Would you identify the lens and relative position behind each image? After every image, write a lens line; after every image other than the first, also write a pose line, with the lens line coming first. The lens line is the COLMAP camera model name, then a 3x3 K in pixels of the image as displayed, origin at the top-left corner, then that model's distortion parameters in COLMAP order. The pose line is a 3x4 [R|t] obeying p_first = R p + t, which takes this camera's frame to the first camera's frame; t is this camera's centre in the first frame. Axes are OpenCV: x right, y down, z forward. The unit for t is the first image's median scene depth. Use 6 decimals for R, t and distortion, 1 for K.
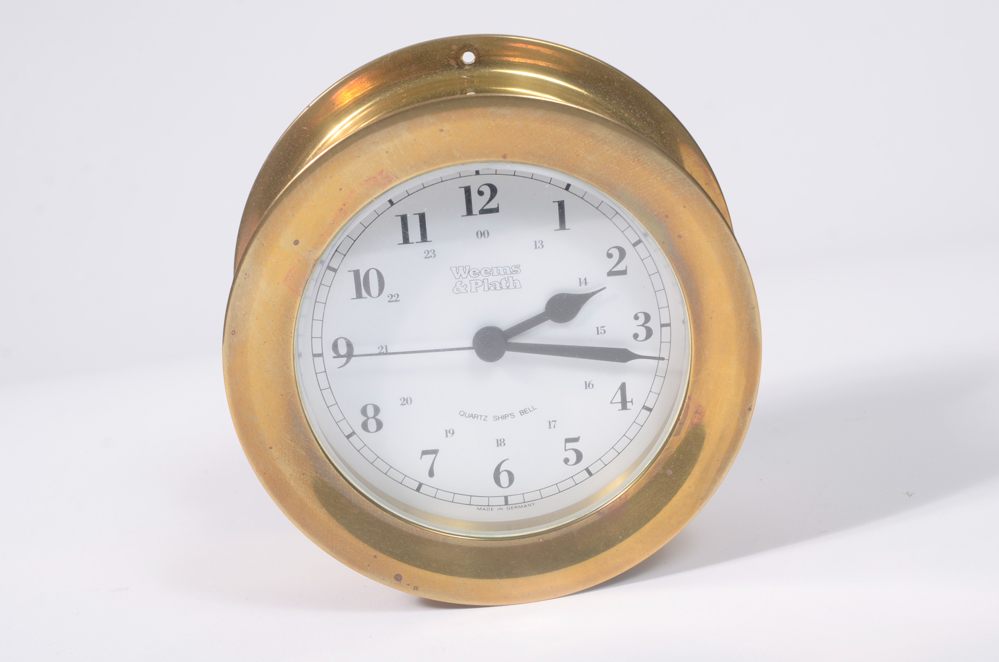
lens RADIAL K [[1797.0, 0, 499.6], [0, 1797.0, 325.1], [0, 0, 1]] dist [-0.024793, 0.000000]
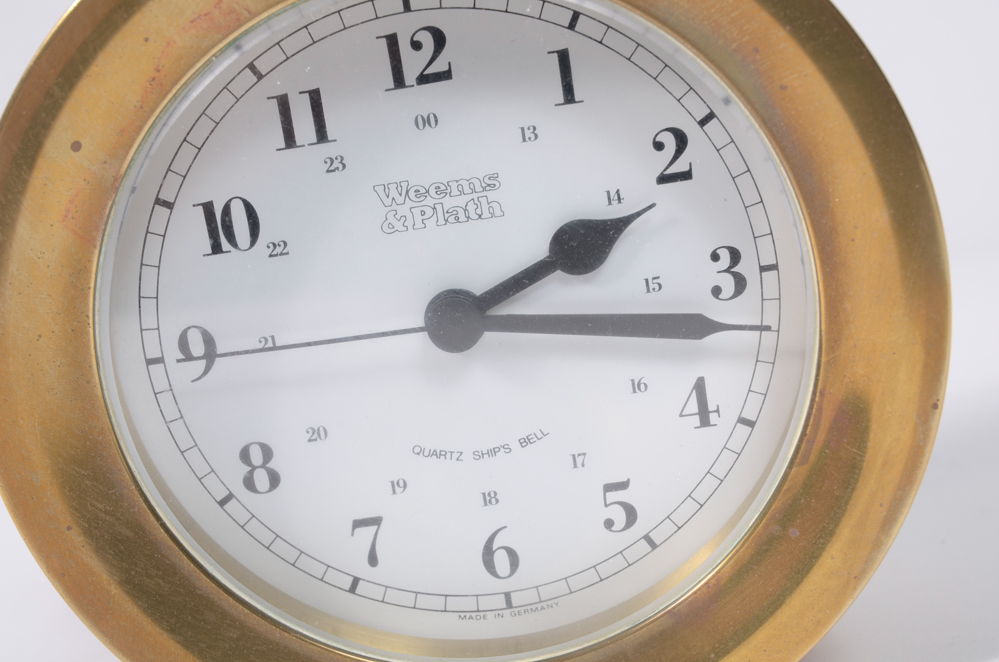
lens RADIAL K [[1797.0, 0, 500.3], [0, 1797.0, 334.4], [0, 0, 1]] dist [-0.024793, 0.000000]
pose [[0.996342, -0.063131, -0.057597, 0.040772], [0.060265, 0.996919, -0.050213, 0.043910], [0.060590, 0.046558, 0.997076, 0.447077]]
